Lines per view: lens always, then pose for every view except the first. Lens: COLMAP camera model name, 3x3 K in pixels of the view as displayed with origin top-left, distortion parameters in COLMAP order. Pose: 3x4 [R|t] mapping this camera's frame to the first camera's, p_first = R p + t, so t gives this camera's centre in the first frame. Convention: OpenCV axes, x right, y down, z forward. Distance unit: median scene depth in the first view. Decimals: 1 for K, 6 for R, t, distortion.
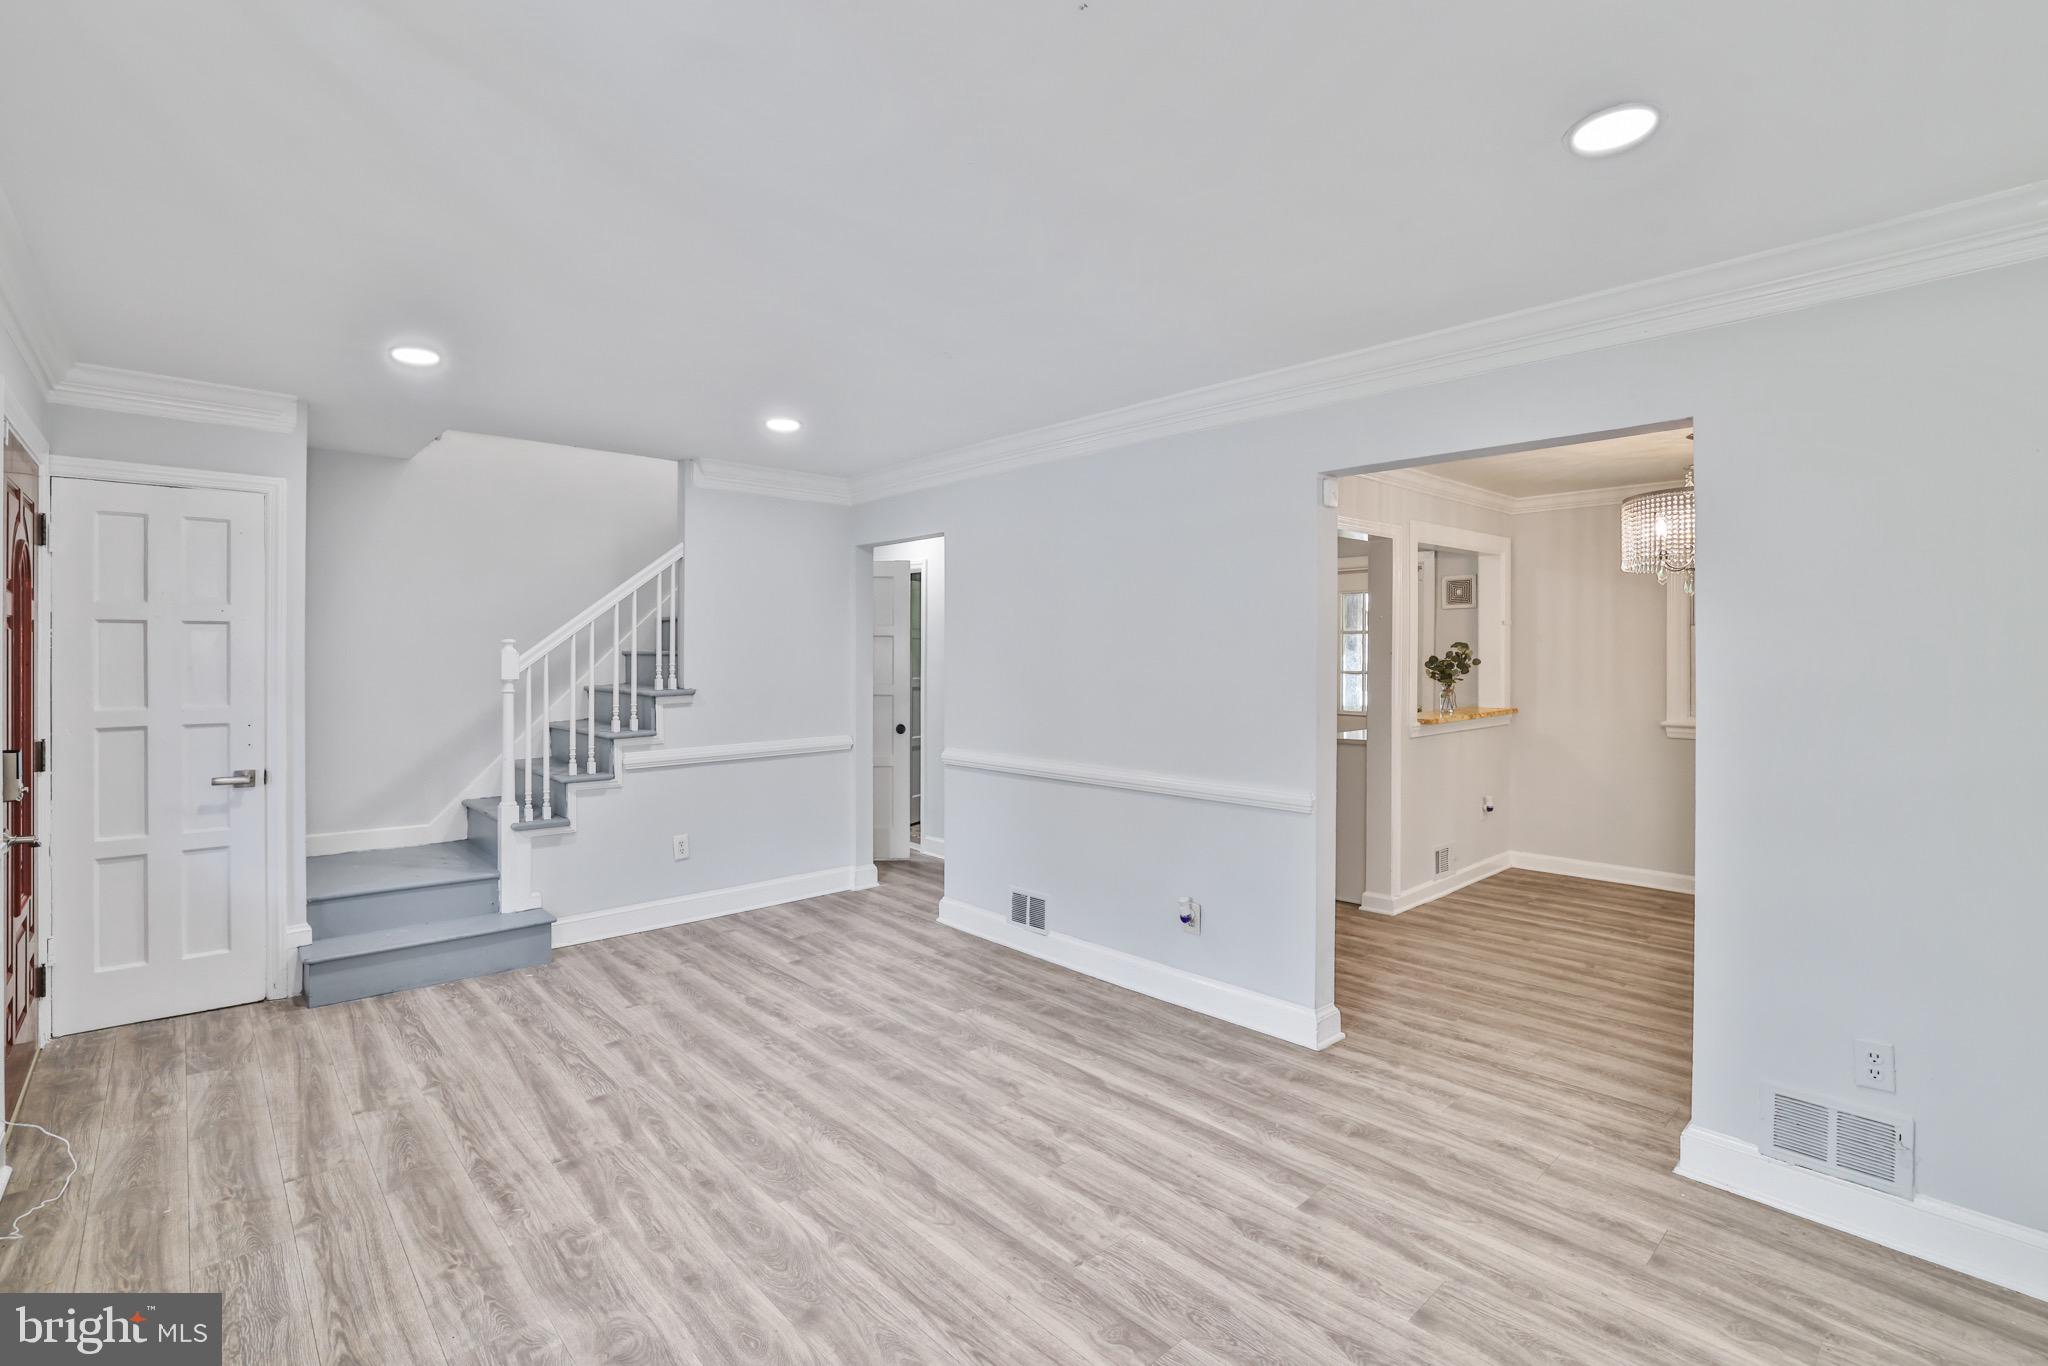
lens RADIAL K [[944.4, 0, 1005.6], [0, 944.4, 652.0], [0, 0, 1]] dist [-0.038119, 0.013074]
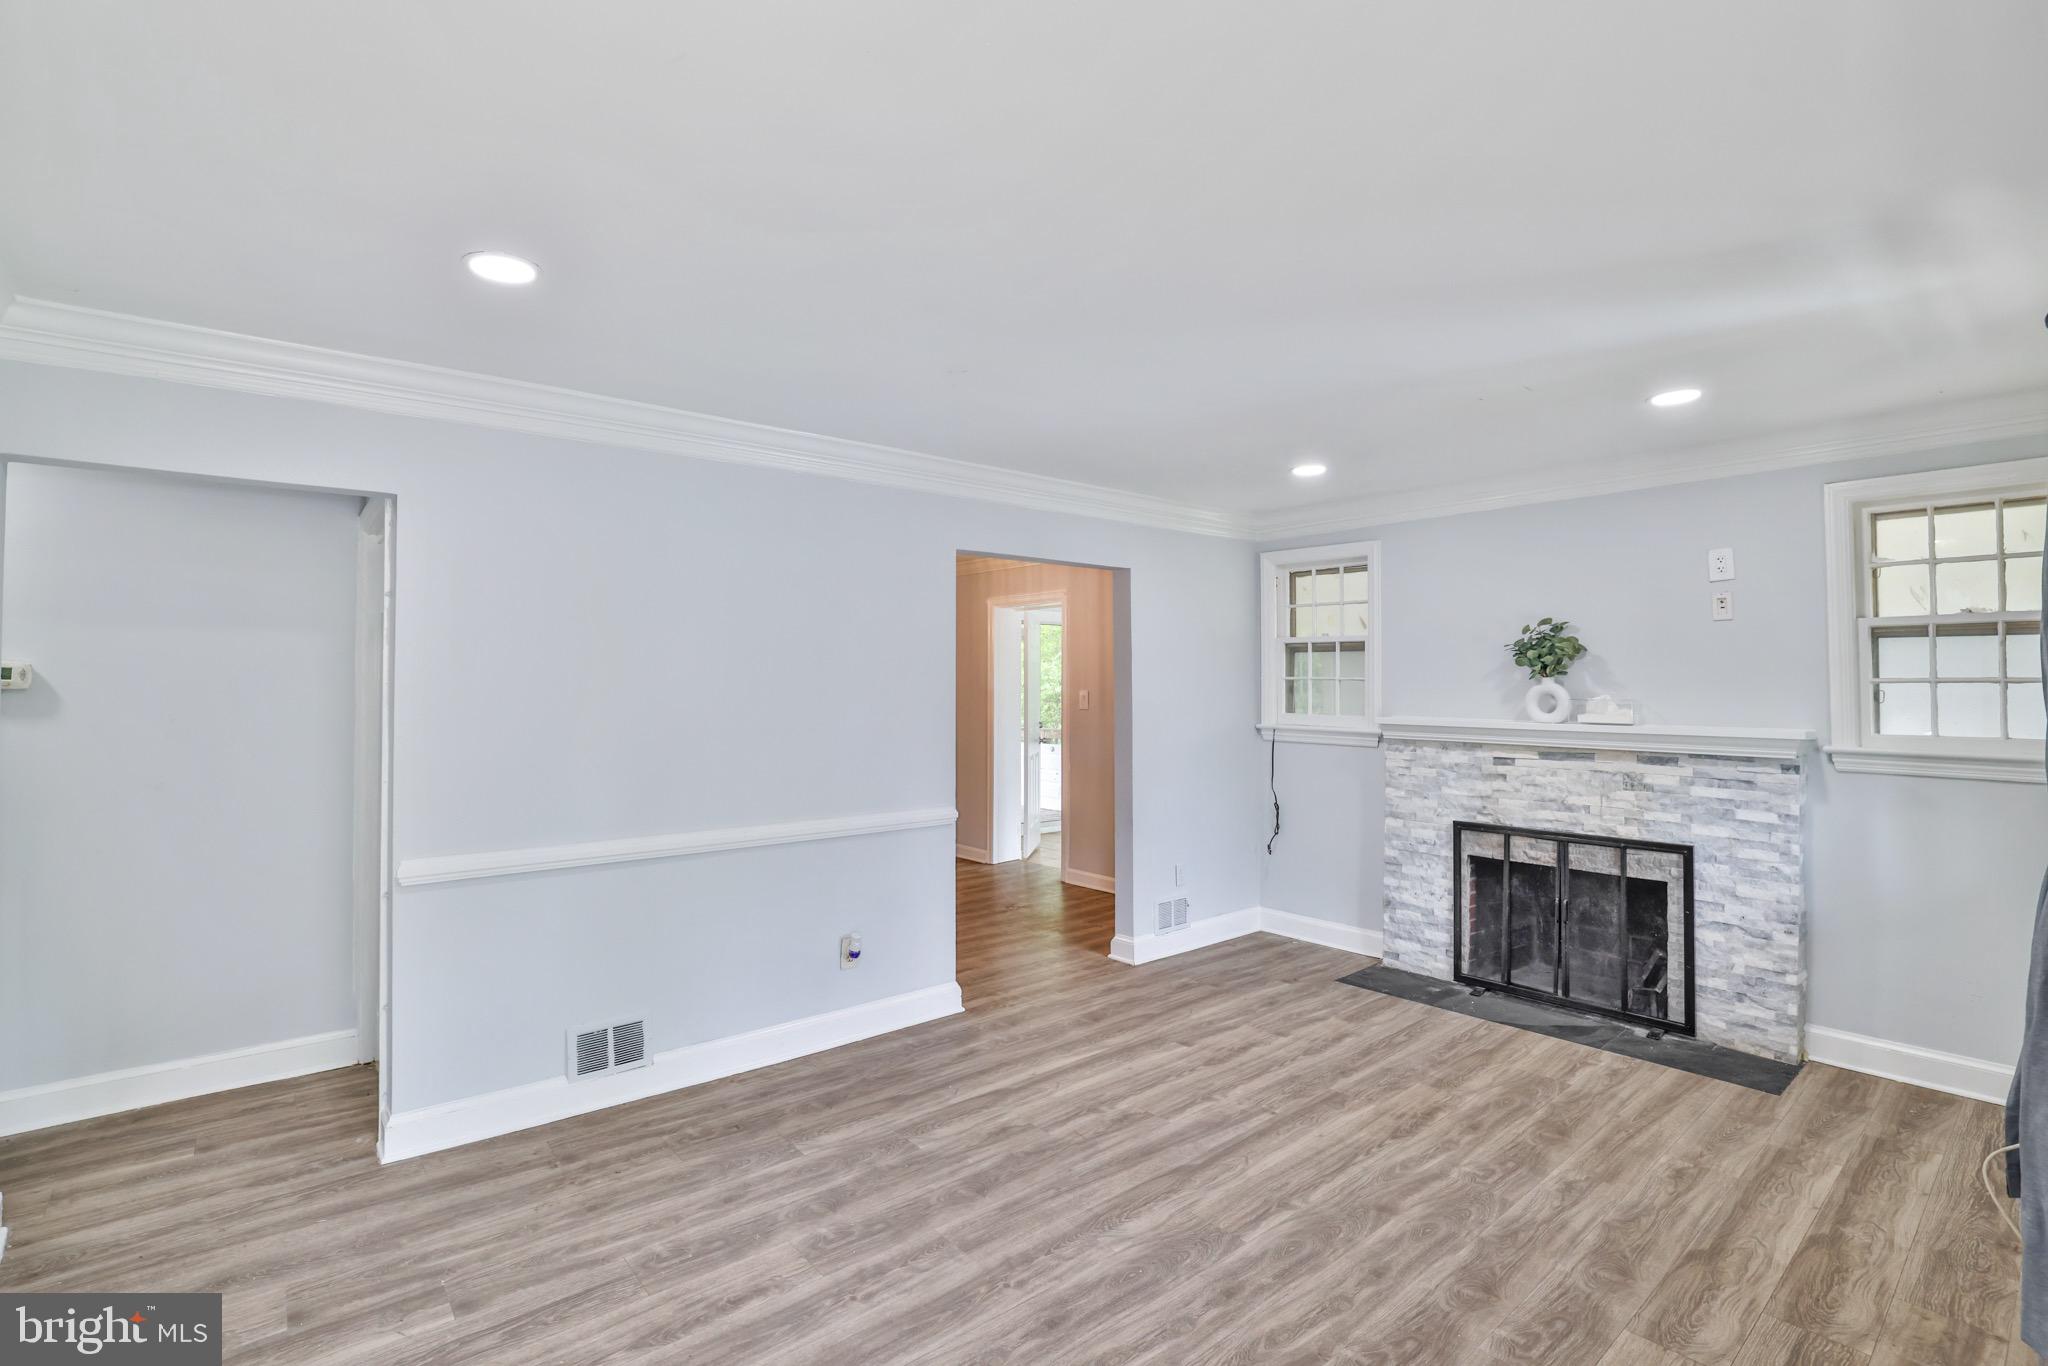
lens RADIAL K [[944.4, 0, 1025.5], [0, 944.4, 671.0], [0, 0, 1]] dist [-0.038119, 0.013074]
pose [[0.027669, 0.013278, 0.999529, -0.858570], [-0.008122, 0.999882, -0.013058, -0.012496], [-0.999584, -0.007757, 0.027774, 0.818759]]
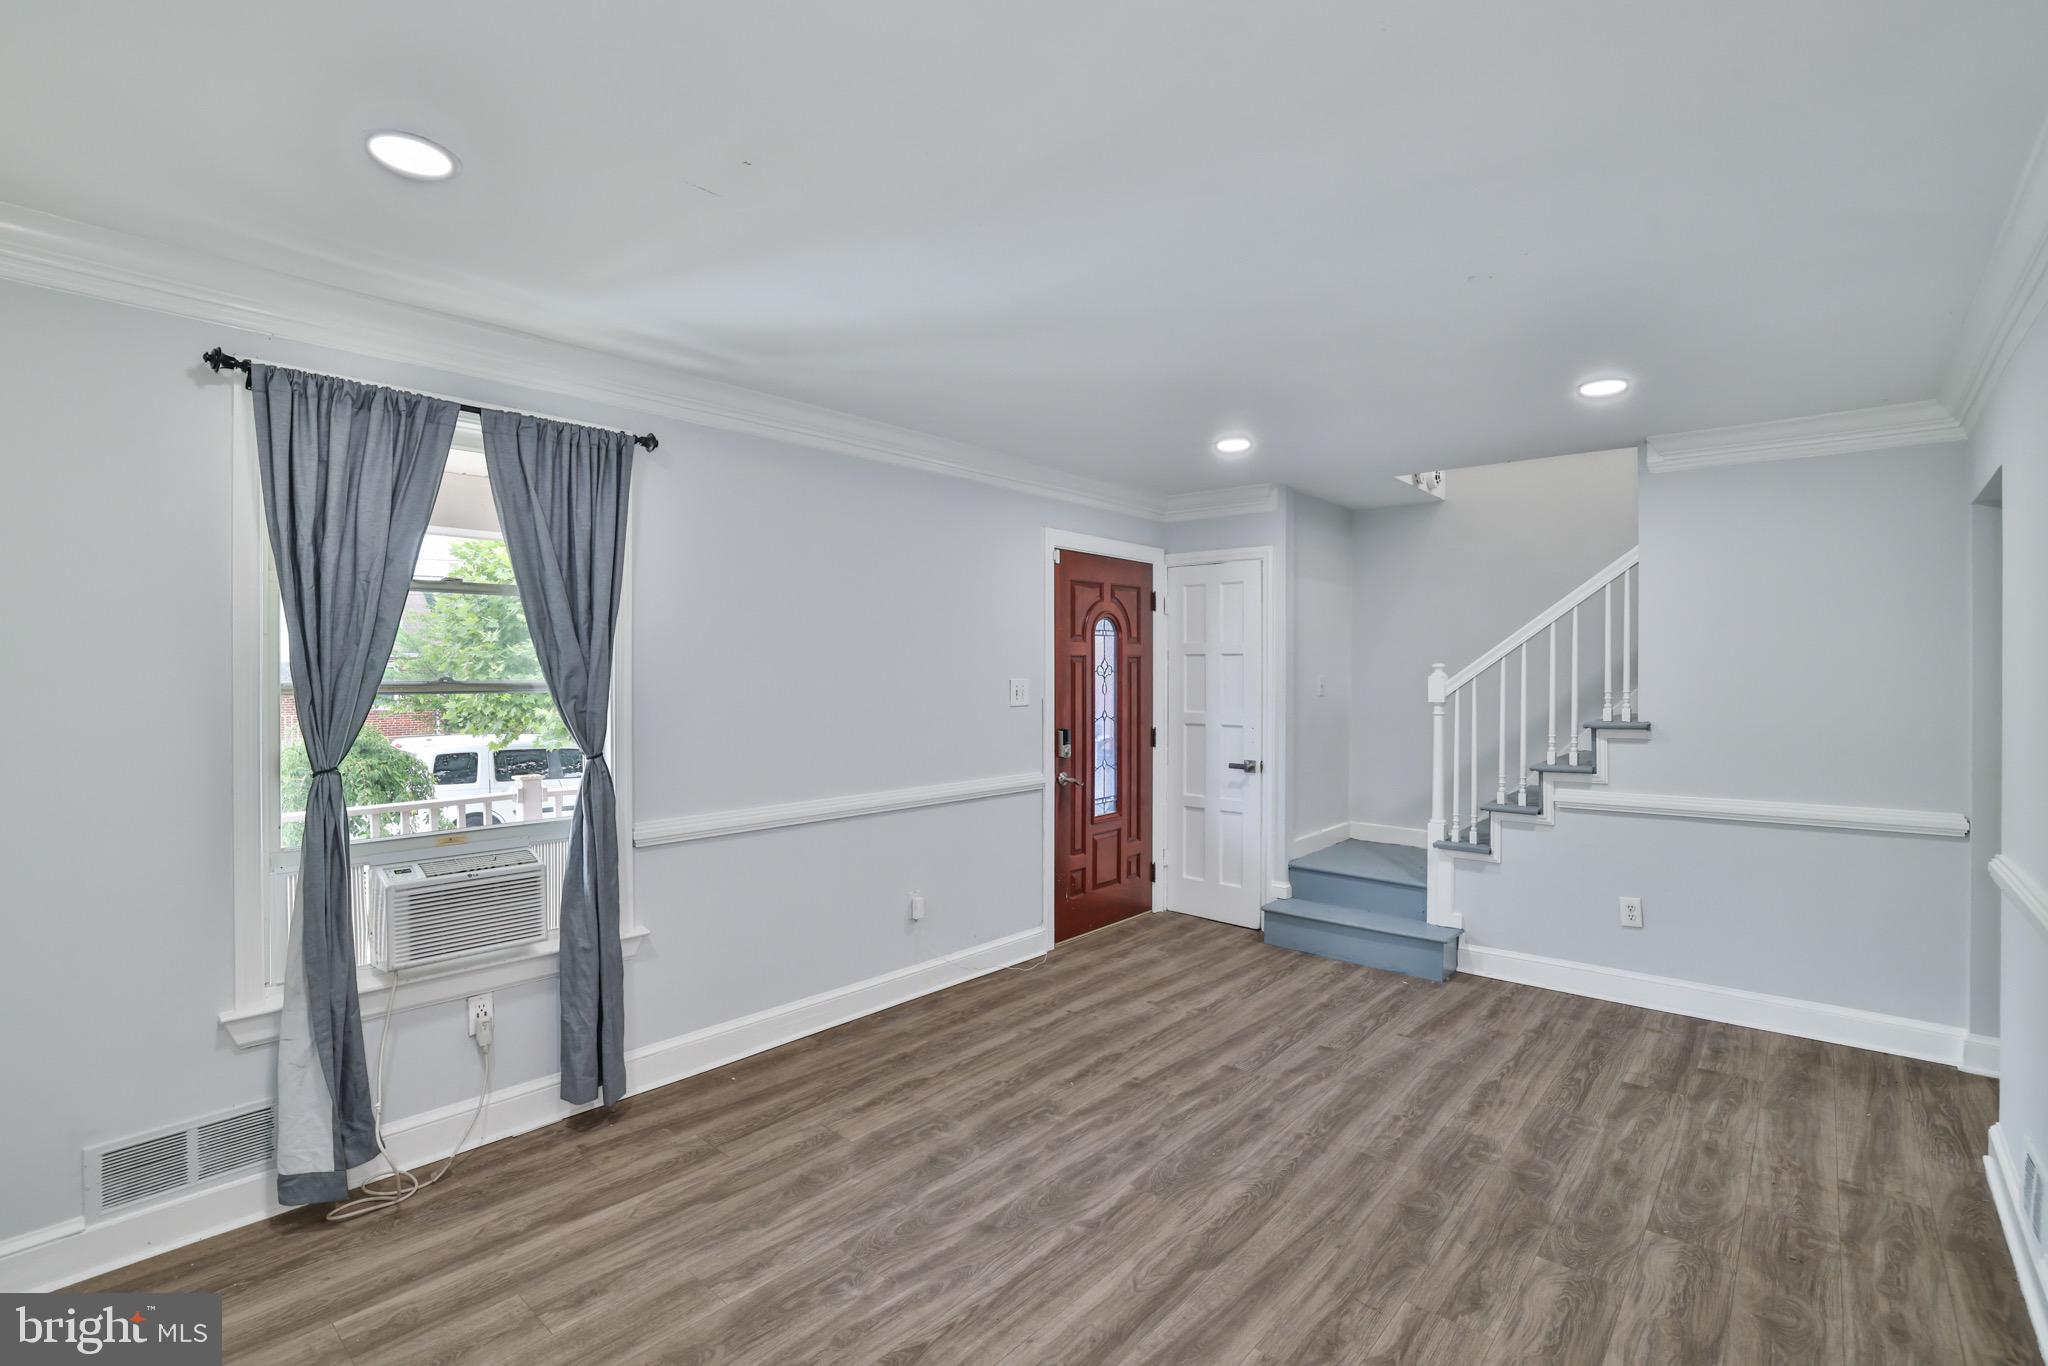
lens RADIAL K [[944.4, 0, 1005.8], [0, 944.4, 675.1], [0, 0, 1]] dist [-0.038119, 0.013074]
pose [[0.105567, 0.007318, -0.994385, 0.559417], [0.002078, 0.999969, 0.007580, -0.011887], [0.994410, -0.002866, 0.105549, 0.497745]]
